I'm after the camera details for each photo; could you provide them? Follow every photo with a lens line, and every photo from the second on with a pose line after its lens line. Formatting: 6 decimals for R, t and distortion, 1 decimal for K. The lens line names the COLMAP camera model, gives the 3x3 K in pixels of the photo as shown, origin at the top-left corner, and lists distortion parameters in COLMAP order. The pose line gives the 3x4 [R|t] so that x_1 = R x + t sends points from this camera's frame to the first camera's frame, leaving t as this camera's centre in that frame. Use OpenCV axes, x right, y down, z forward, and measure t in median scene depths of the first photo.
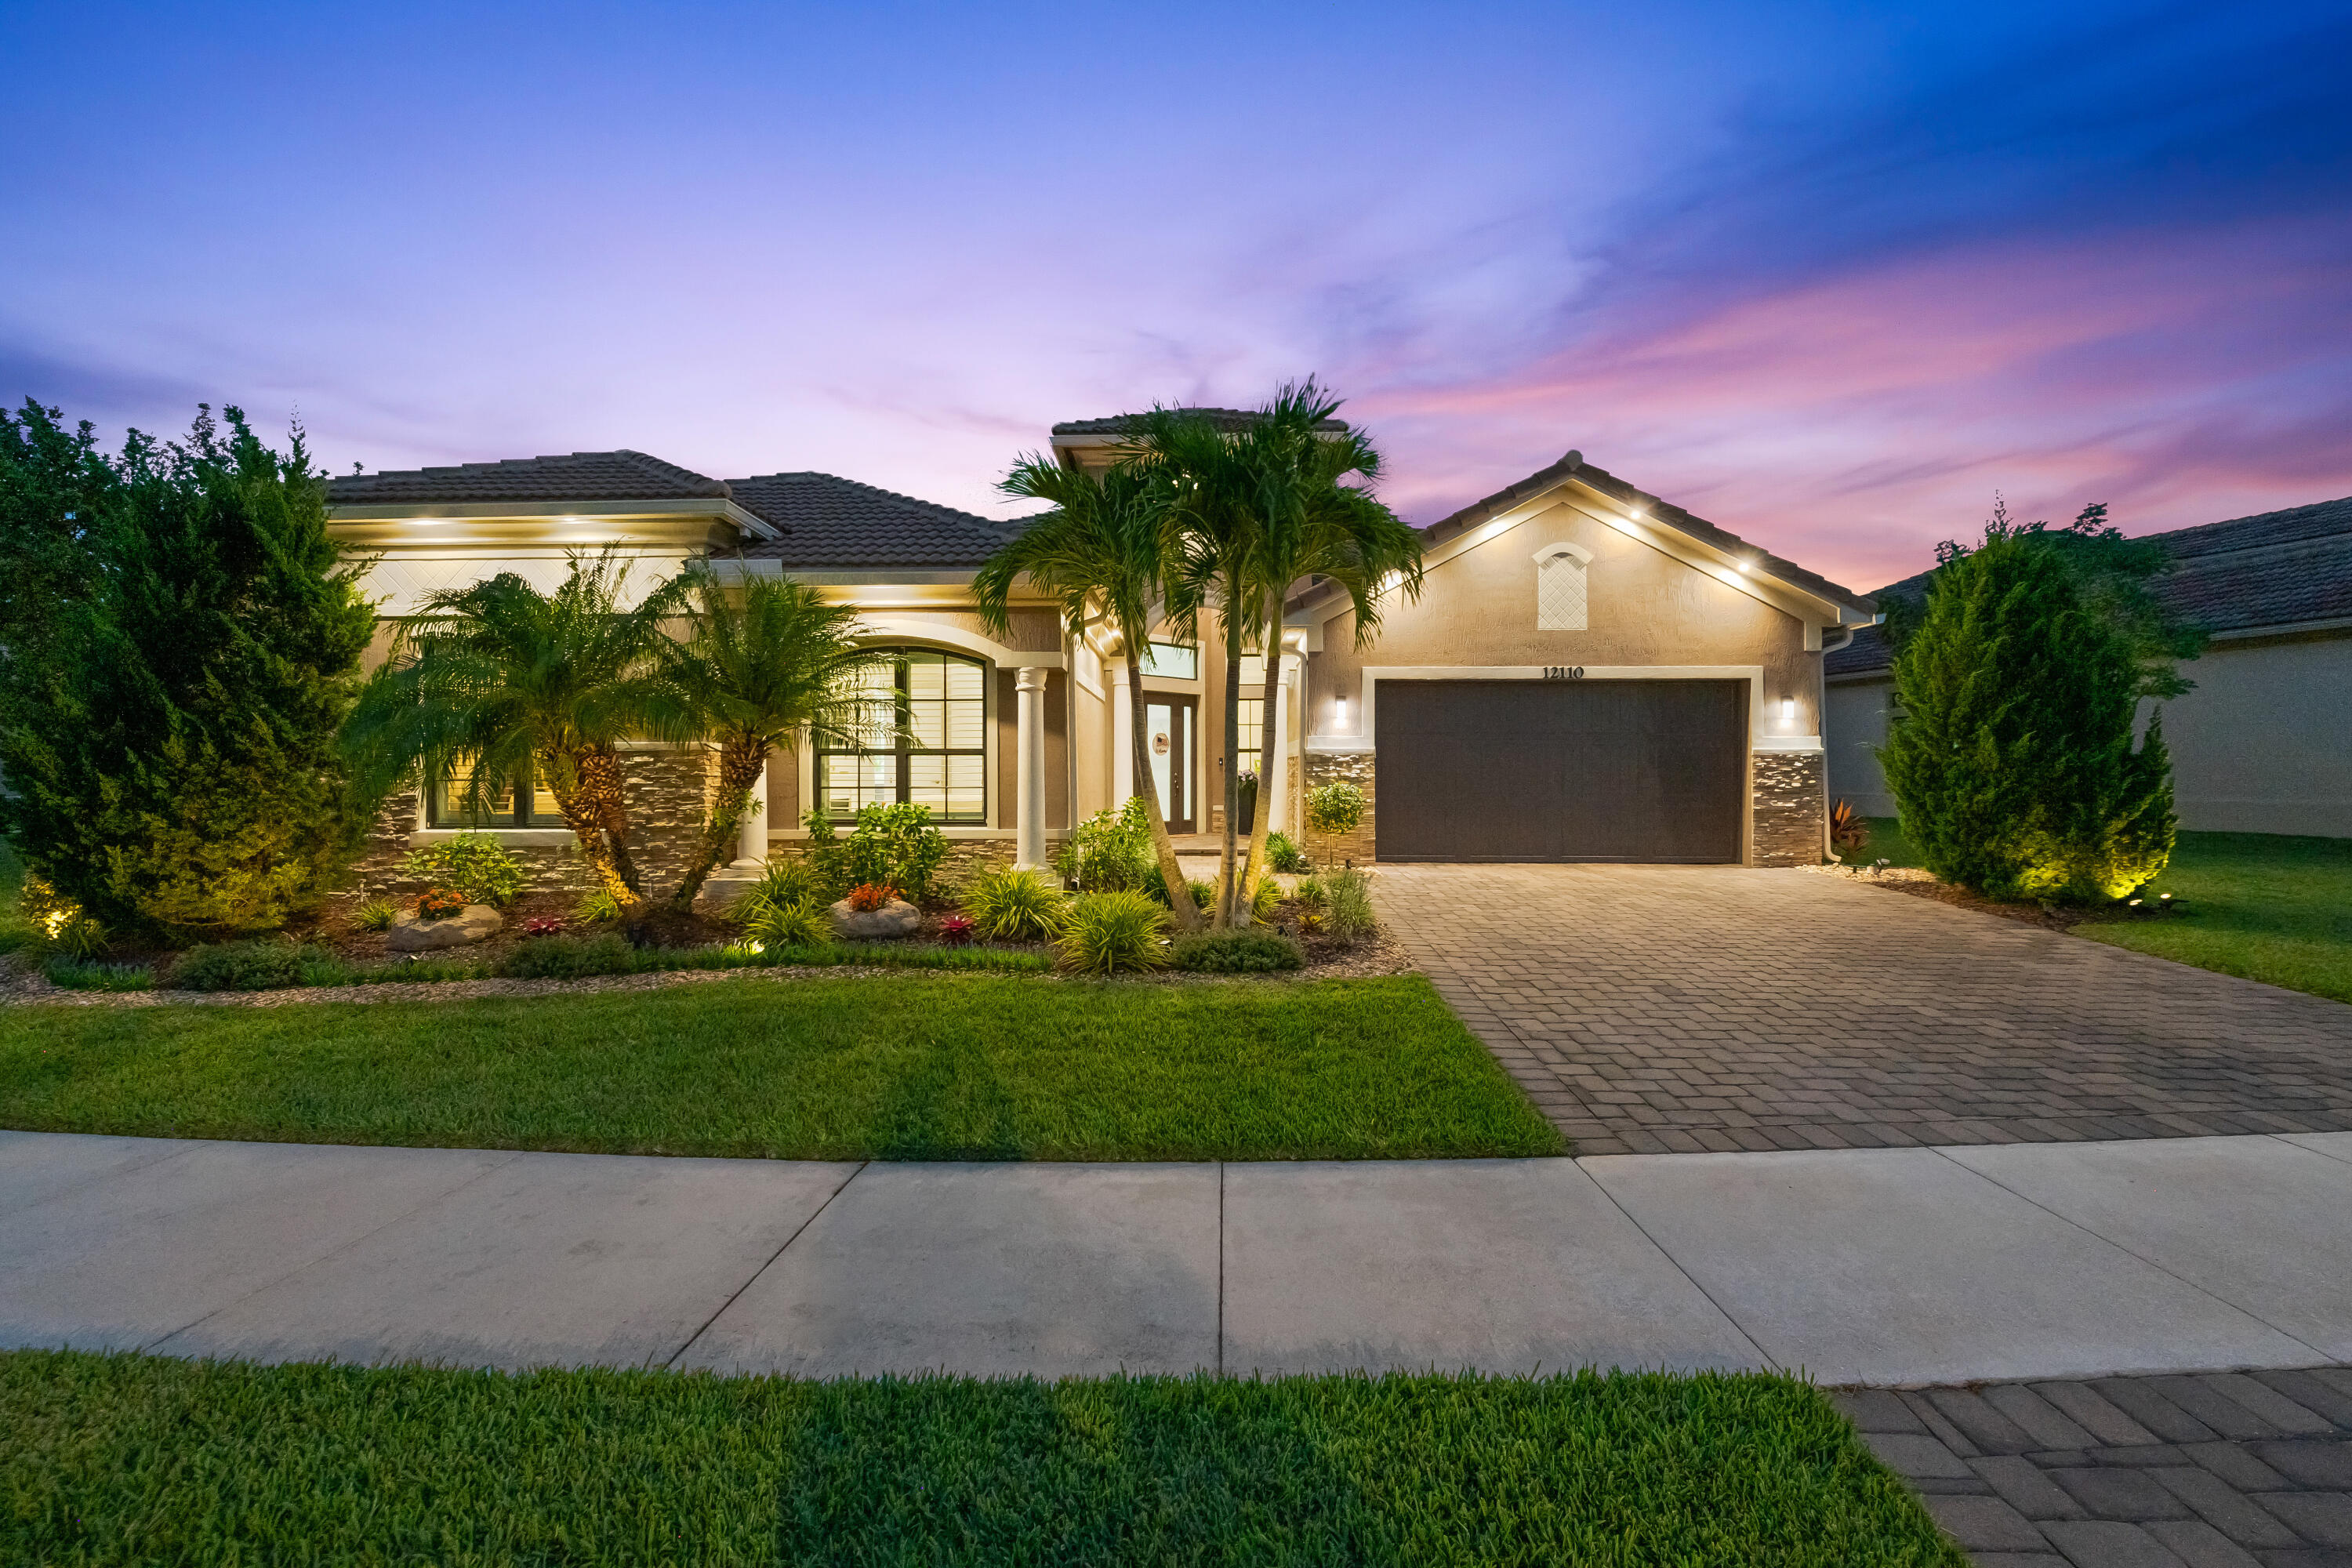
lens RADIAL K [[939.7, 0, 1186.1], [0, 939.7, 783.5], [0, 0, 1]] dist [0.001905, -0.002689]
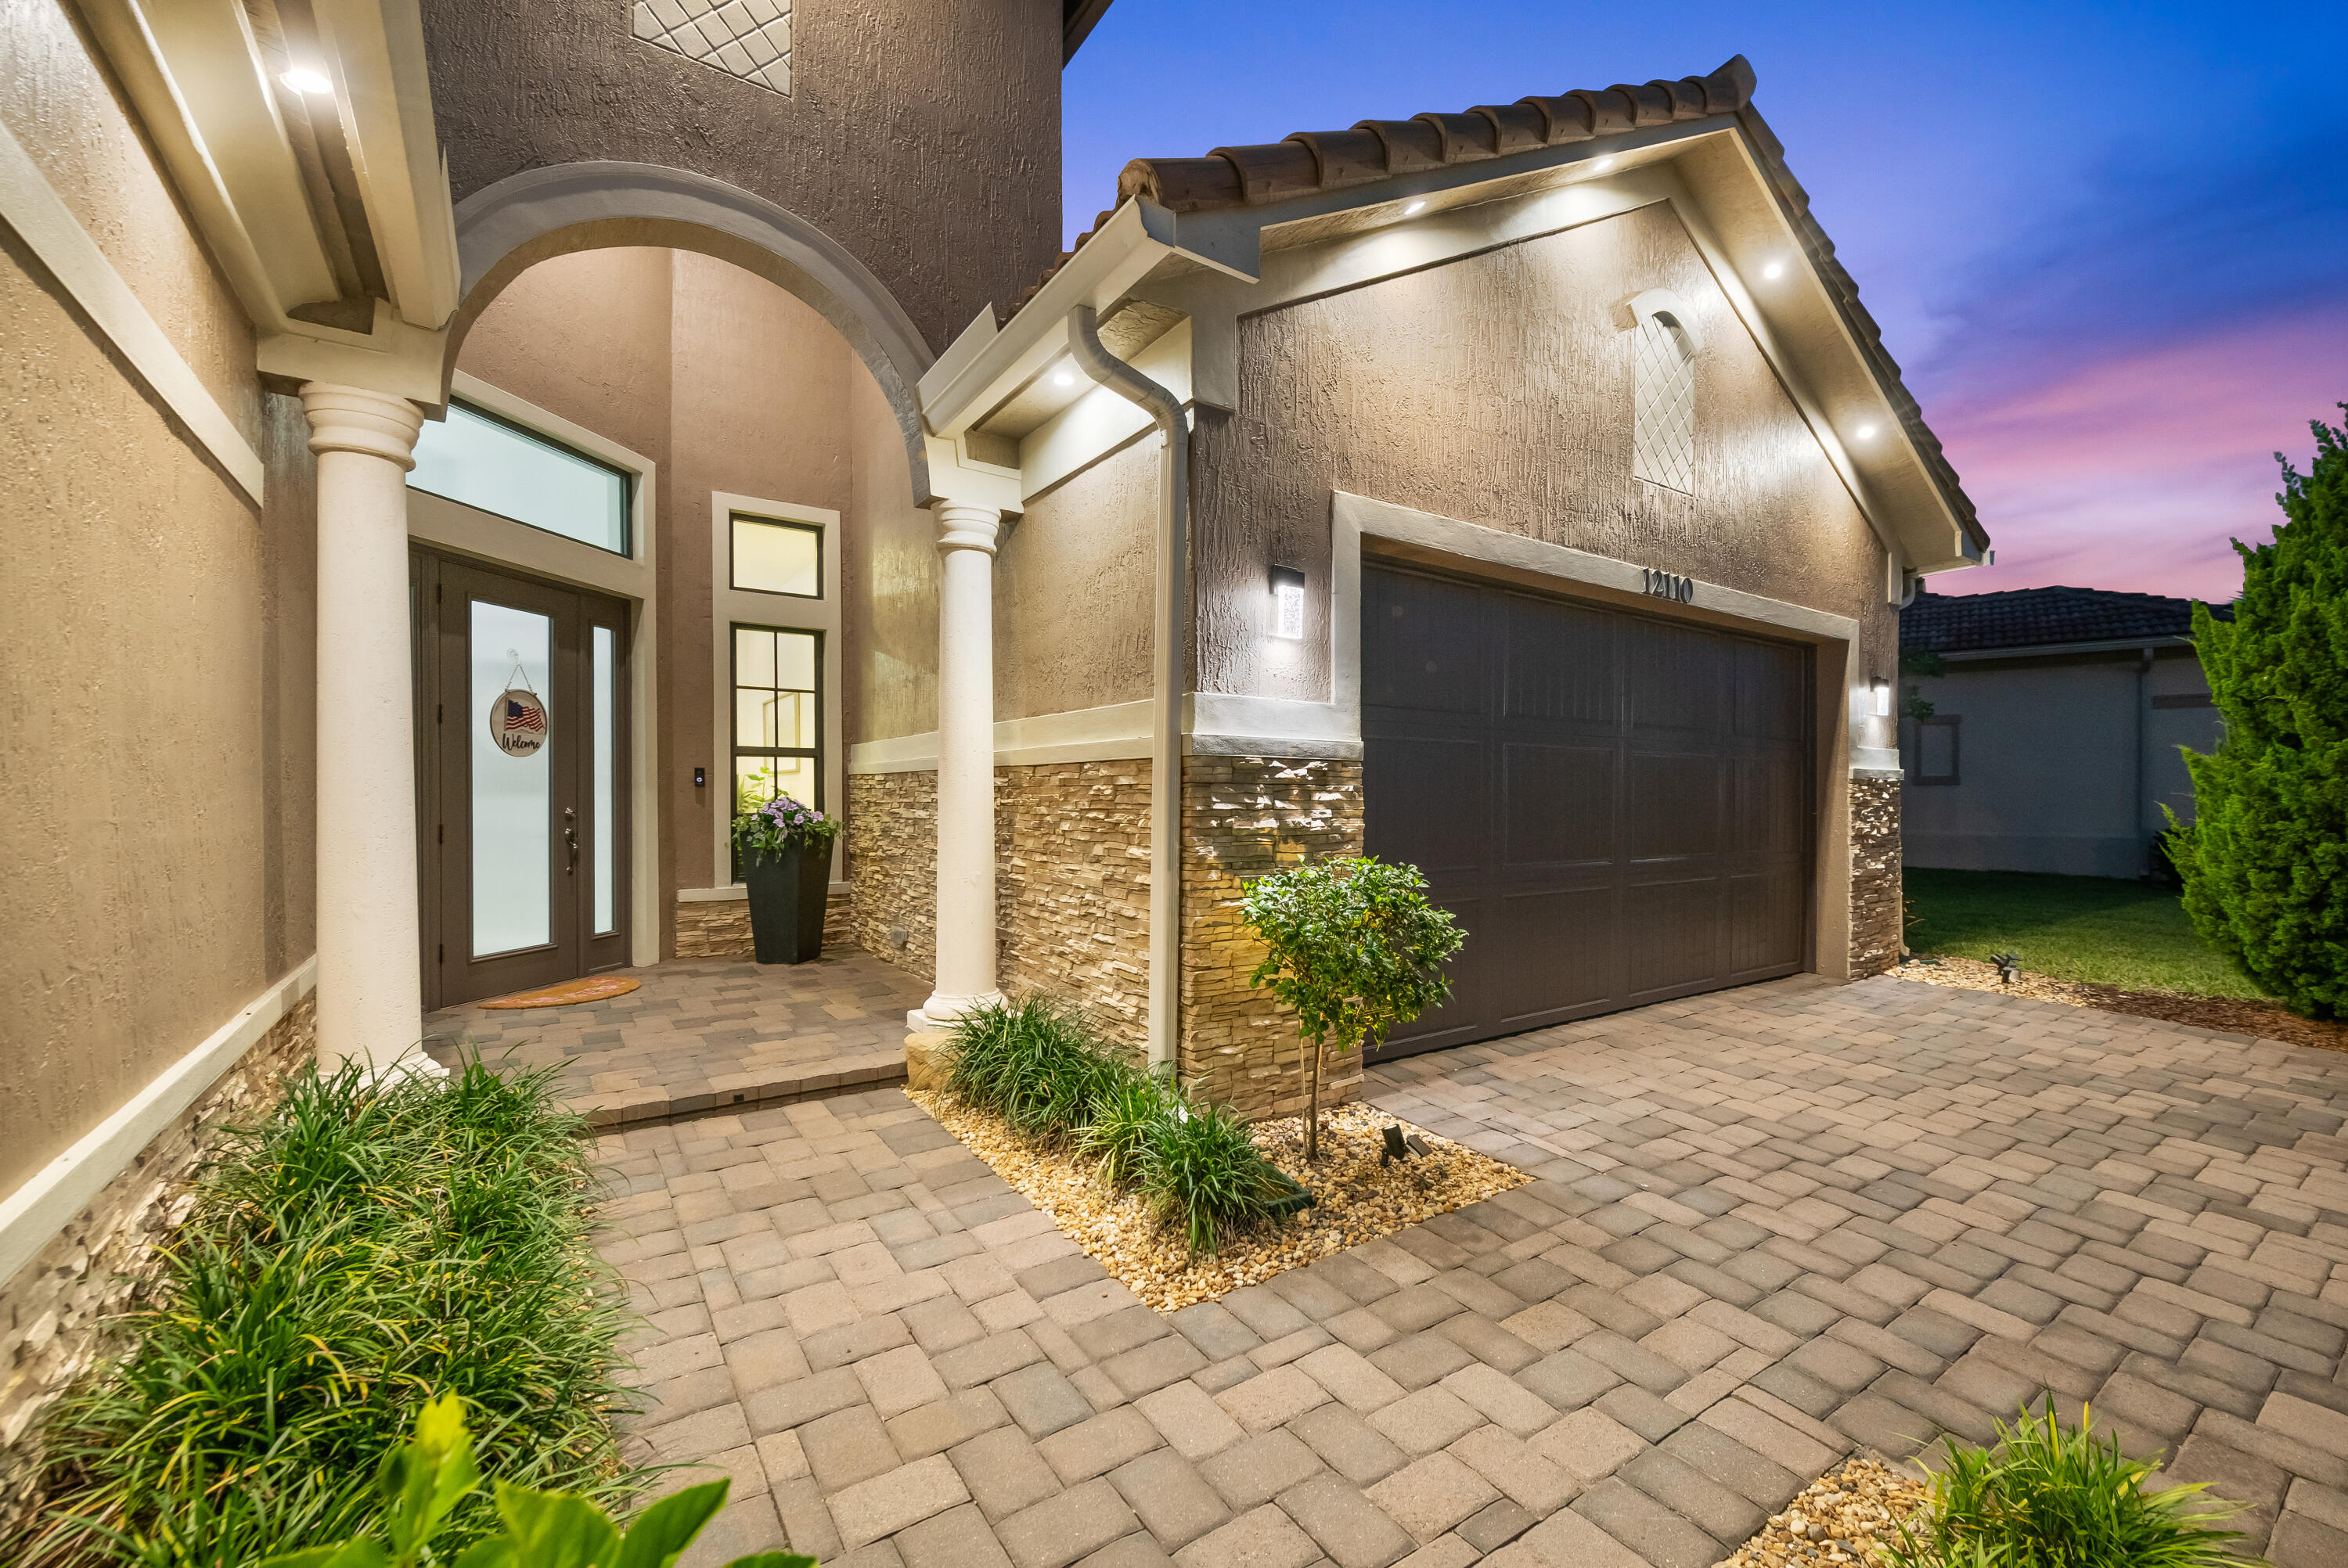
lens RADIAL K [[937.9, 0, 1160.6], [0, 937.9, 802.4], [0, 0, 1]] dist [0.001905, -0.002689]
pose [[0.806240, 0.001853, 0.591585, -0.055169], [0.001660, 0.999984, -0.005395, -0.016218], [-0.591586, 0.005332, 0.806225, 0.854287]]
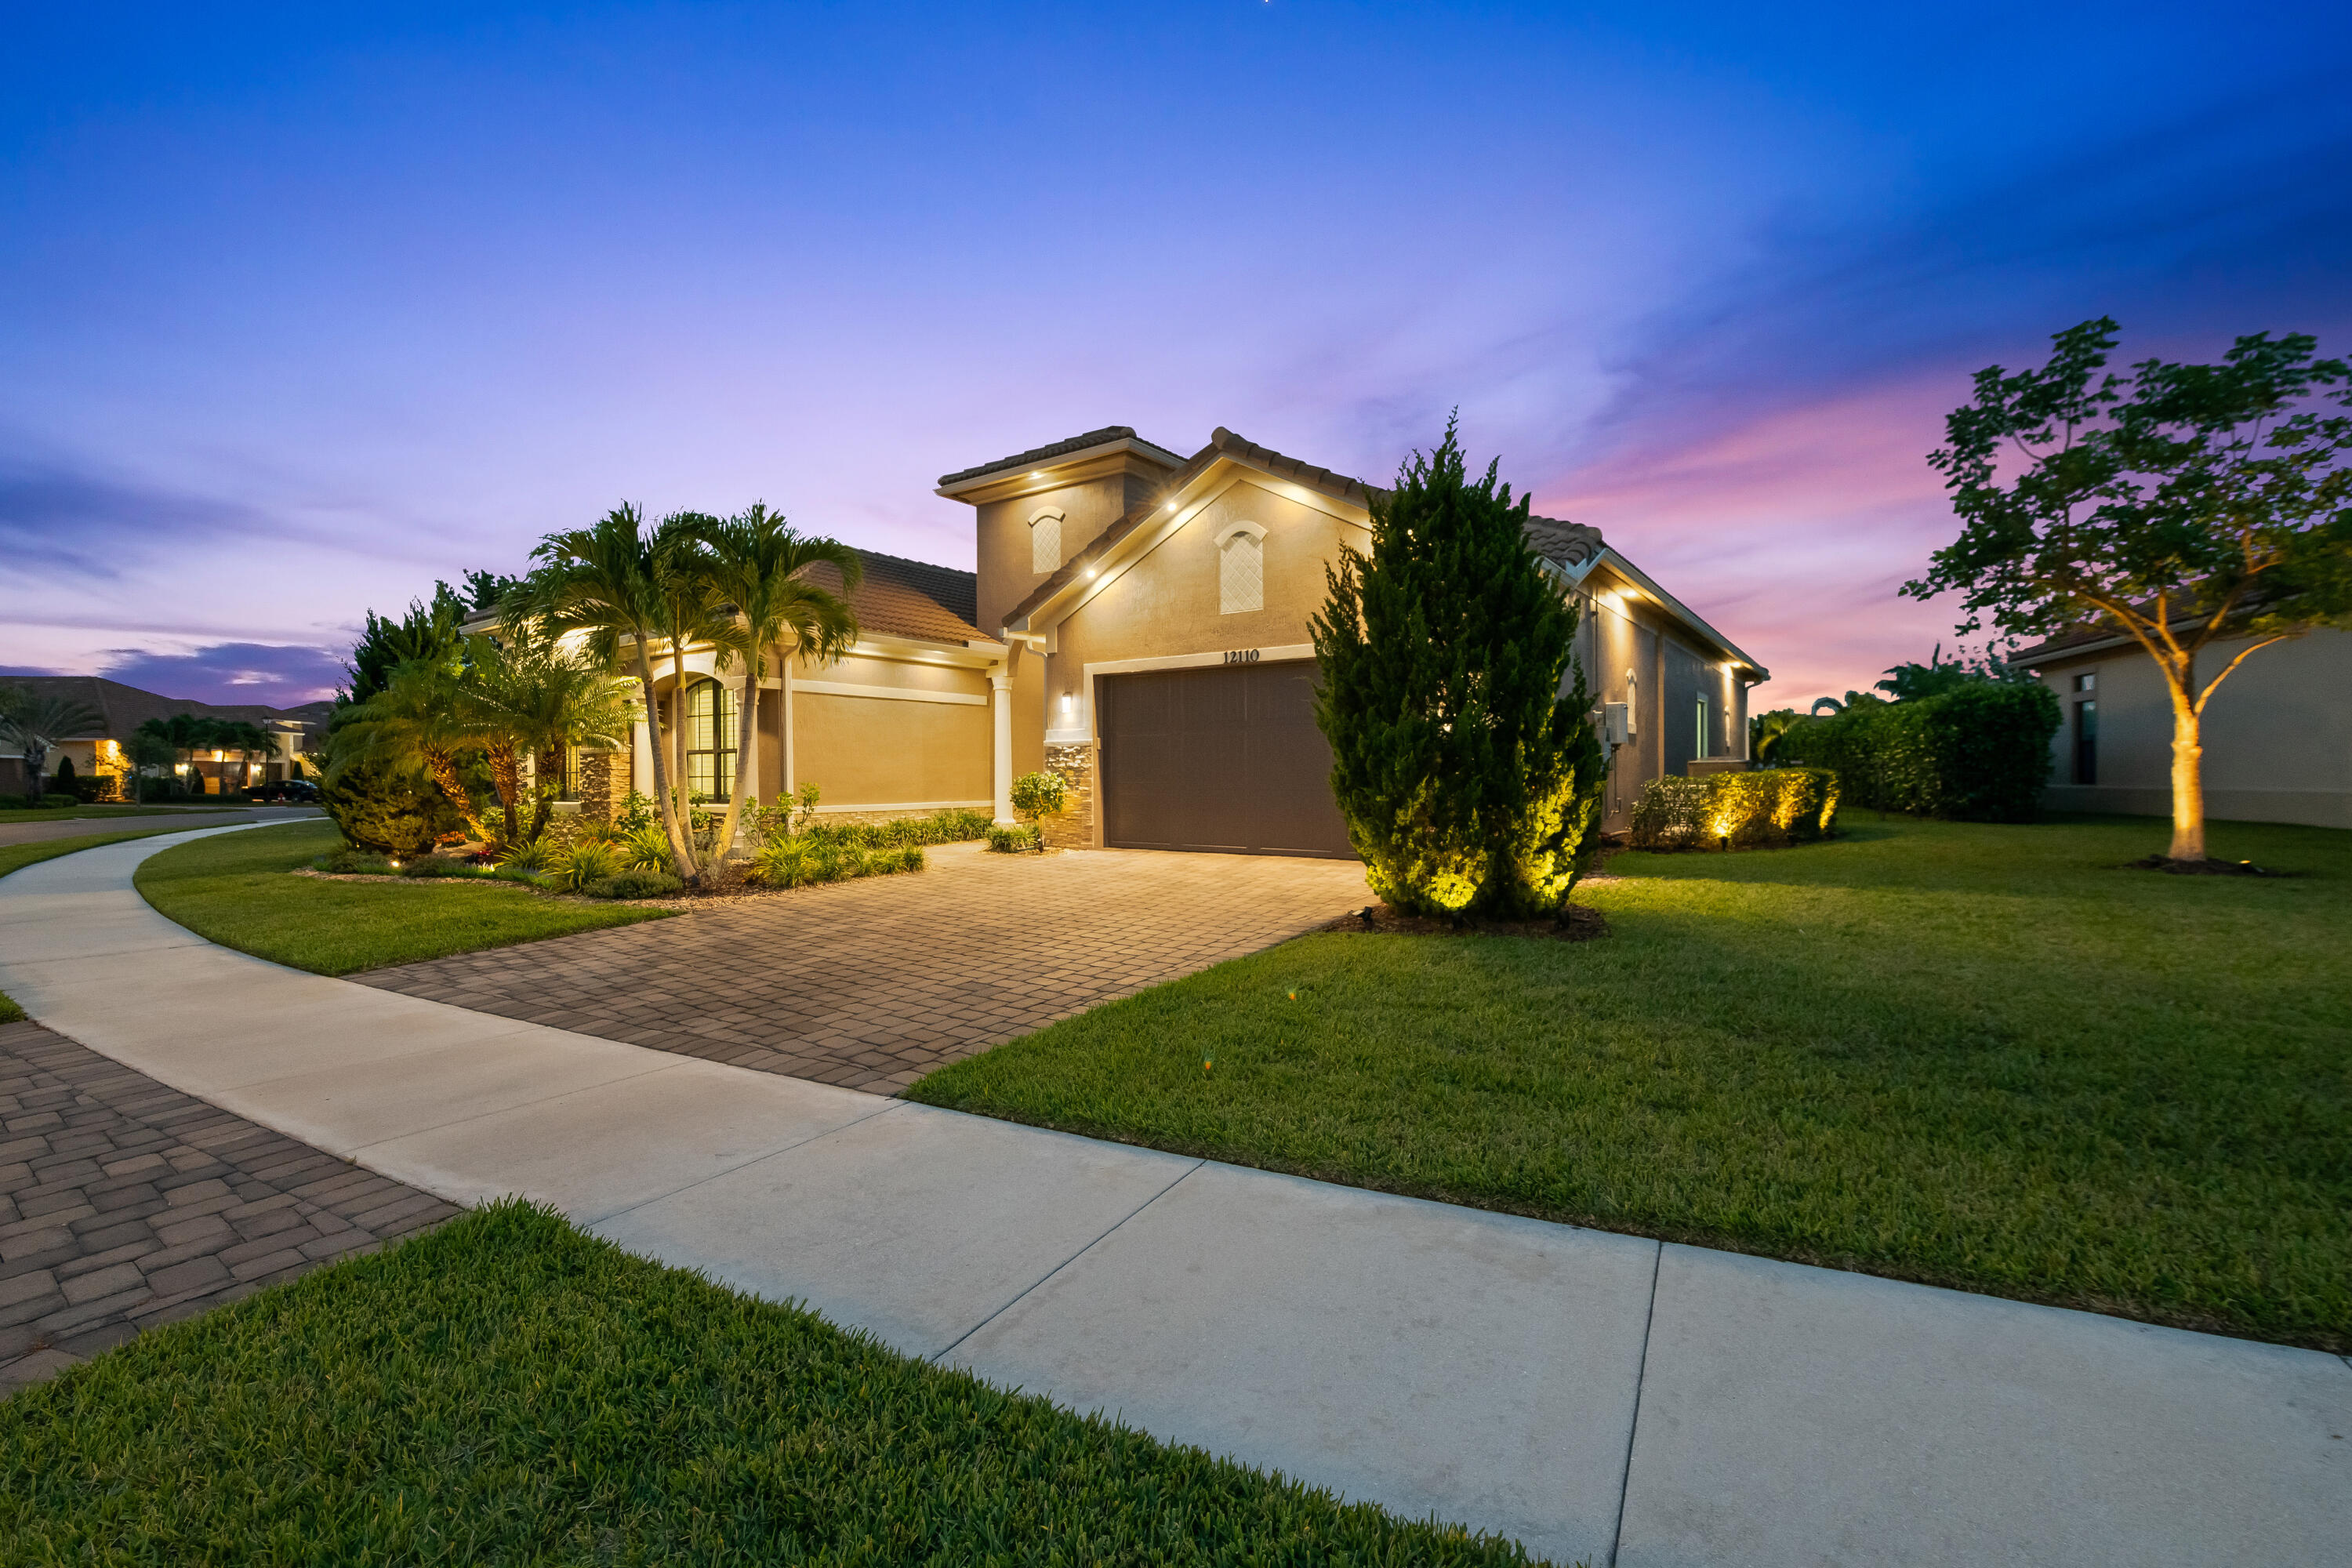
lens RADIAL K [[996.0, 0, 1181.6], [0, 996.0, 772.0], [0, 0, 1]] dist [0.000657, 0.000003]
pose [[0.832299, -0.004625, -0.554307, 0.995324], [-0.003694, 0.999897, -0.013890, 0.015231], [0.554314, 0.013608, 0.832196, 0.135141]]
